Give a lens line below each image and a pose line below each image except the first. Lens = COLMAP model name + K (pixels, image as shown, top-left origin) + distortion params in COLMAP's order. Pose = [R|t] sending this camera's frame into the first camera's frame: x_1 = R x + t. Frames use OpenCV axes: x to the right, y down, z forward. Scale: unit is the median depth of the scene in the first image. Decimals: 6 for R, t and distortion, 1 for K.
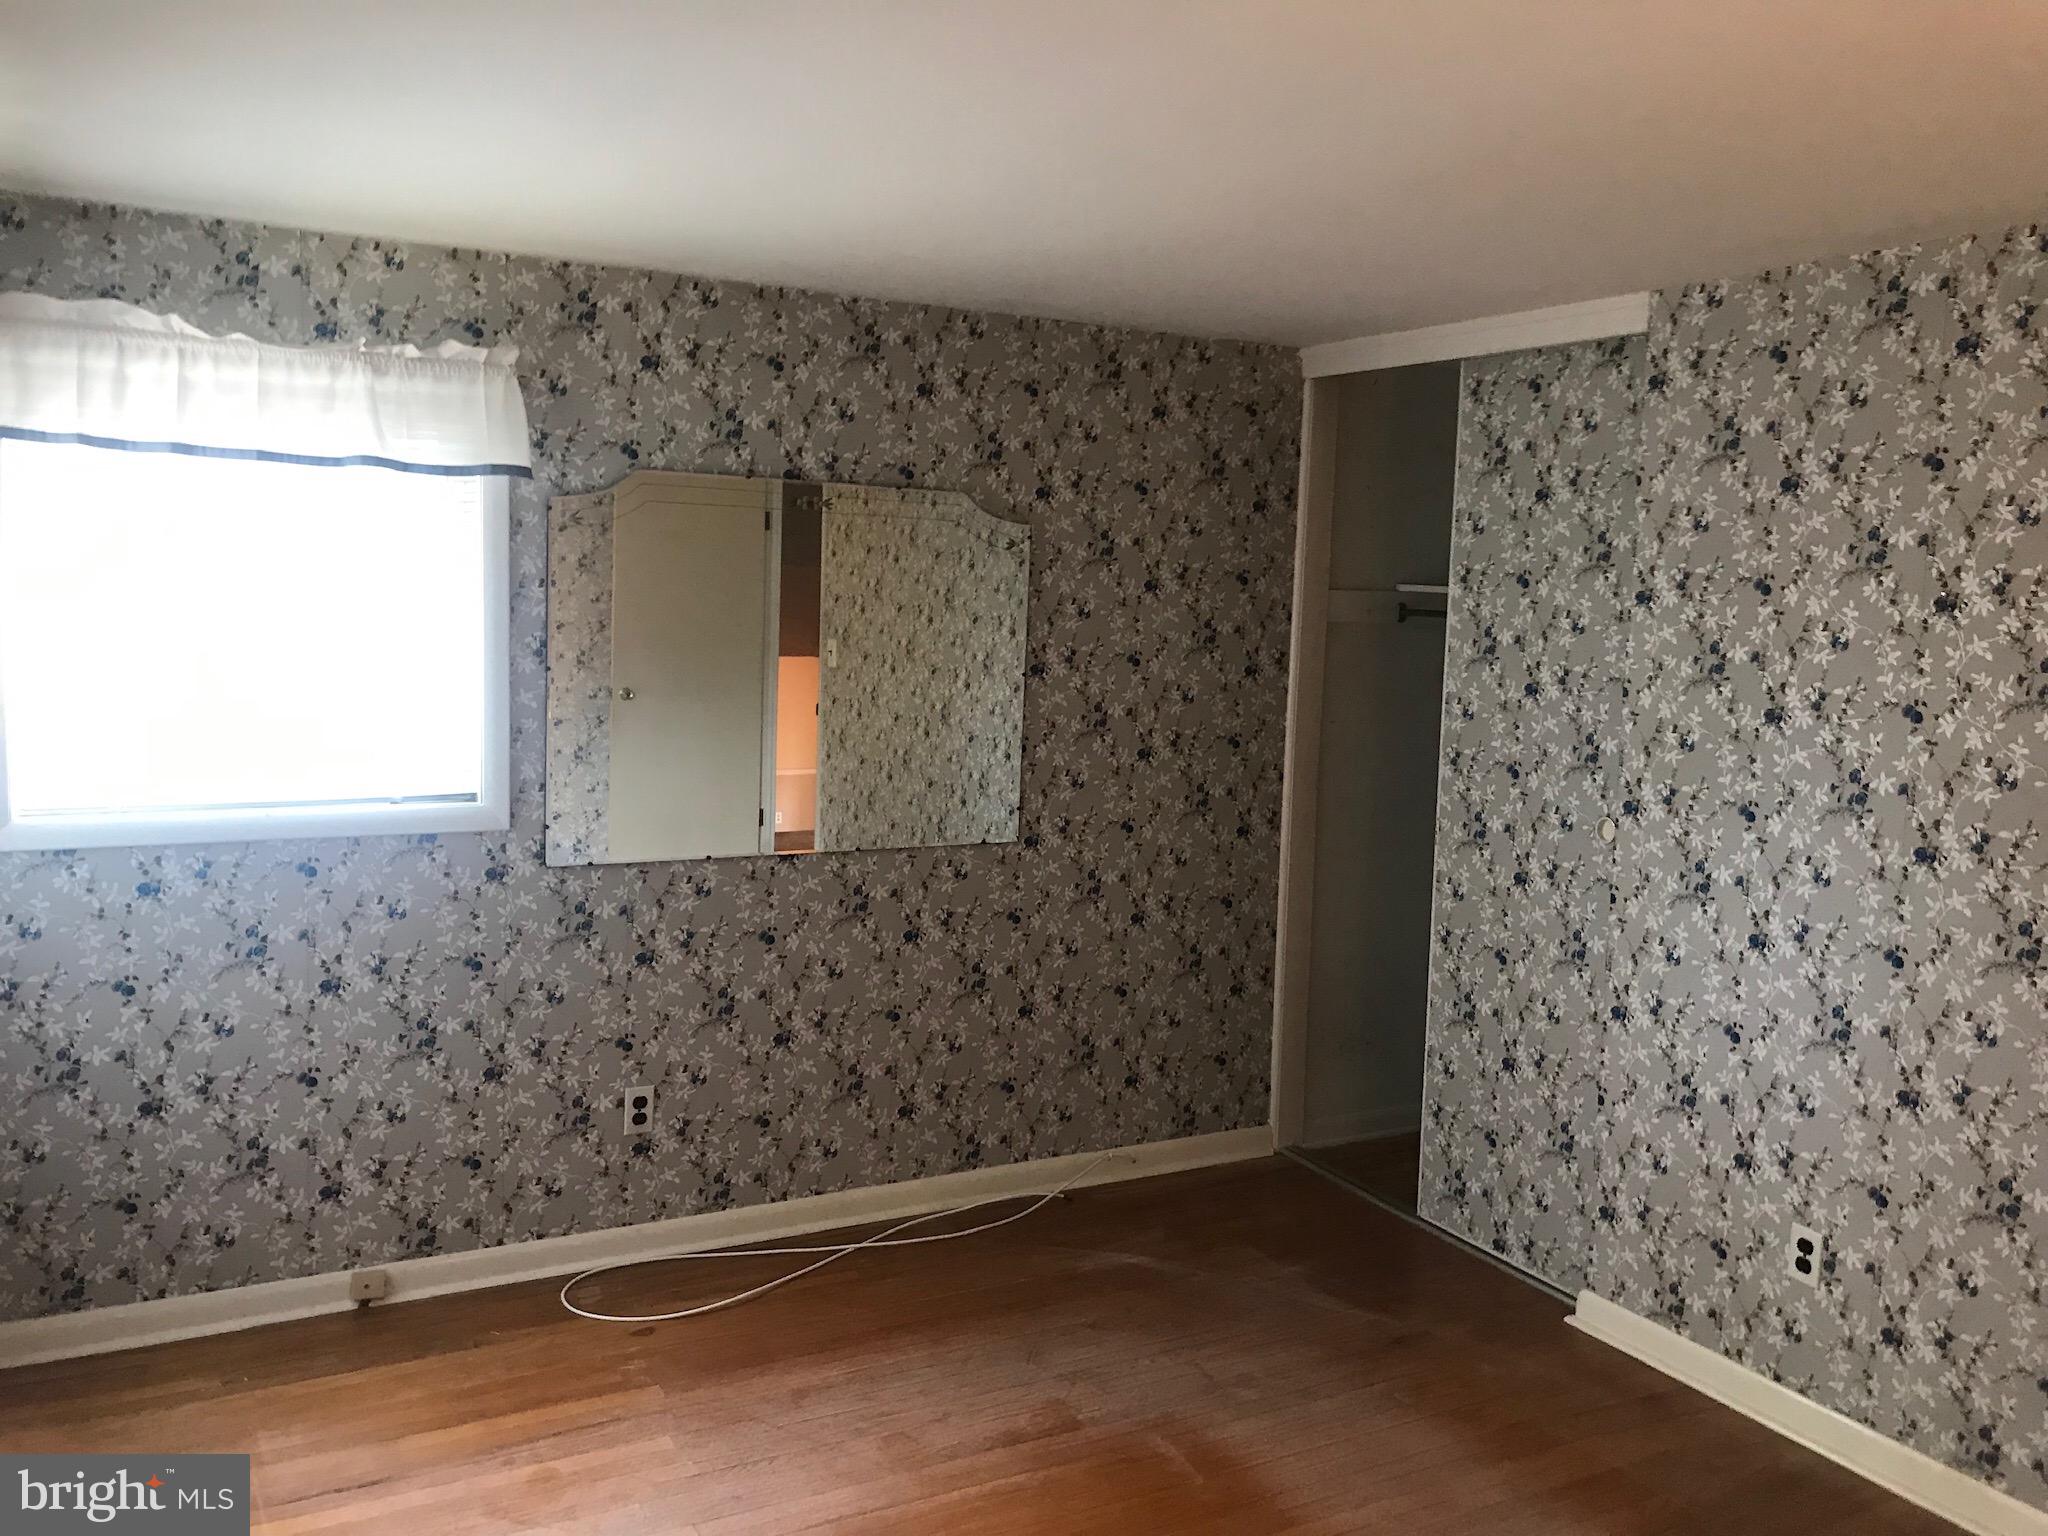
lens RADIAL K [[1699.0, 0, 990.7], [0, 1699.0, 768.4], [0, 0, 1]] dist [0.072435, -0.165603]
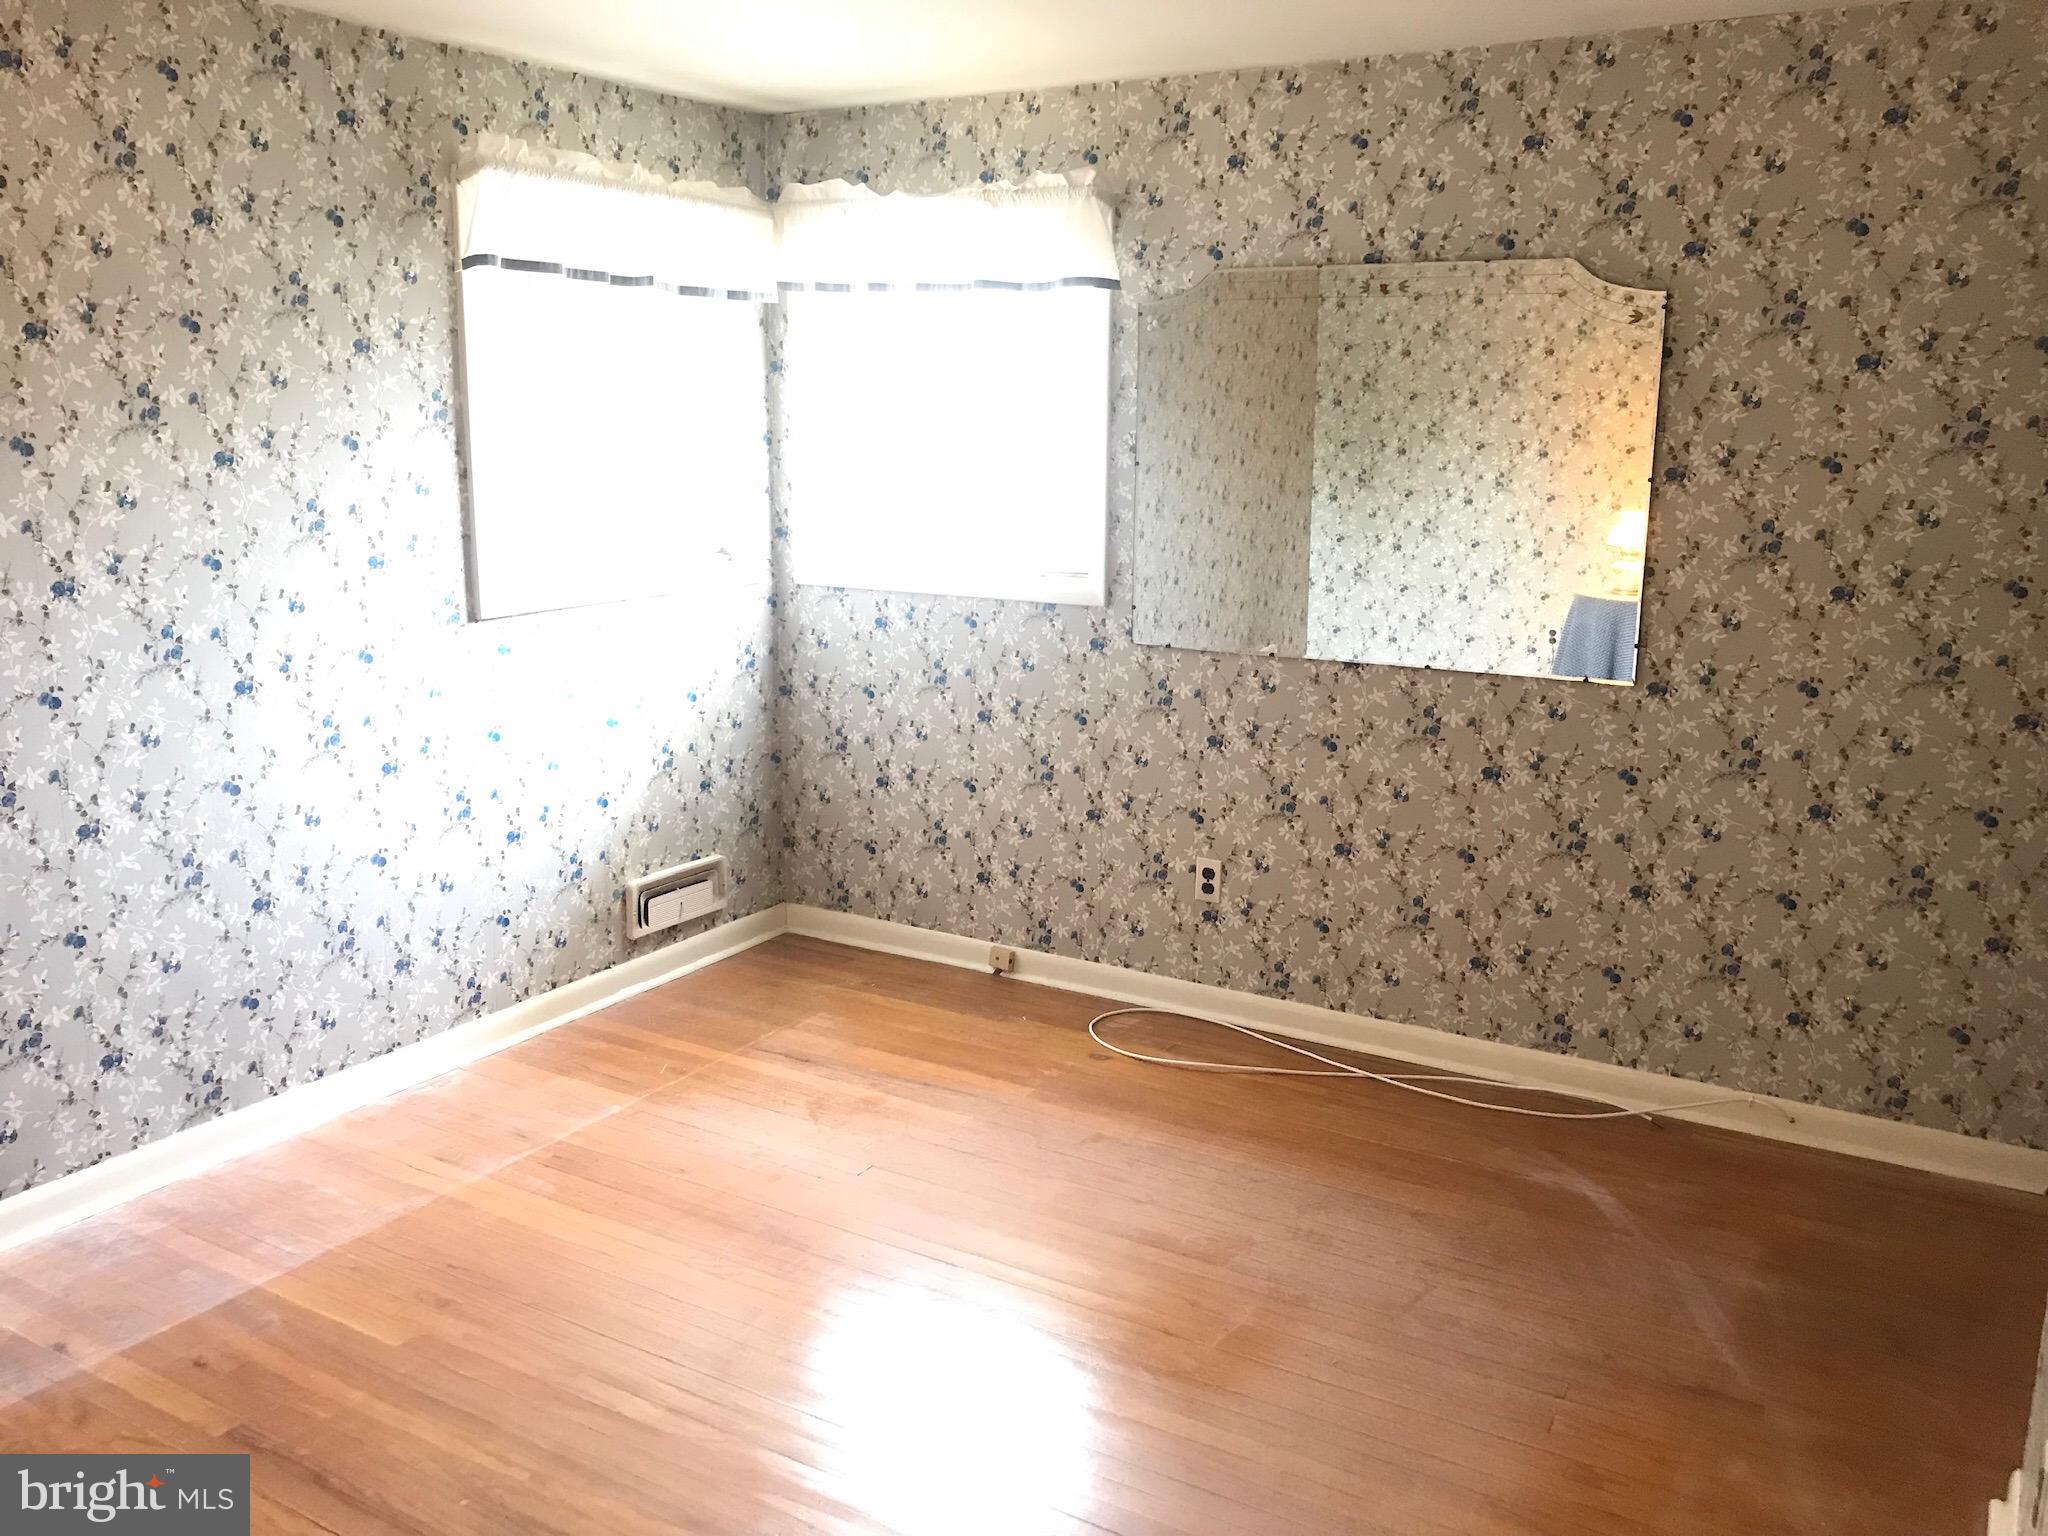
lens RADIAL K [[1699.0, 0, 990.7], [0, 1699.0, 768.4], [0, 0, 1]] dist [0.072435, -0.165603]
pose [[0.496552, 0.164690, -0.852240, 0.636301], [-0.073487, 0.986287, 0.147776, -0.018915], [0.864890, -0.010750, 0.501846, 0.343548]]
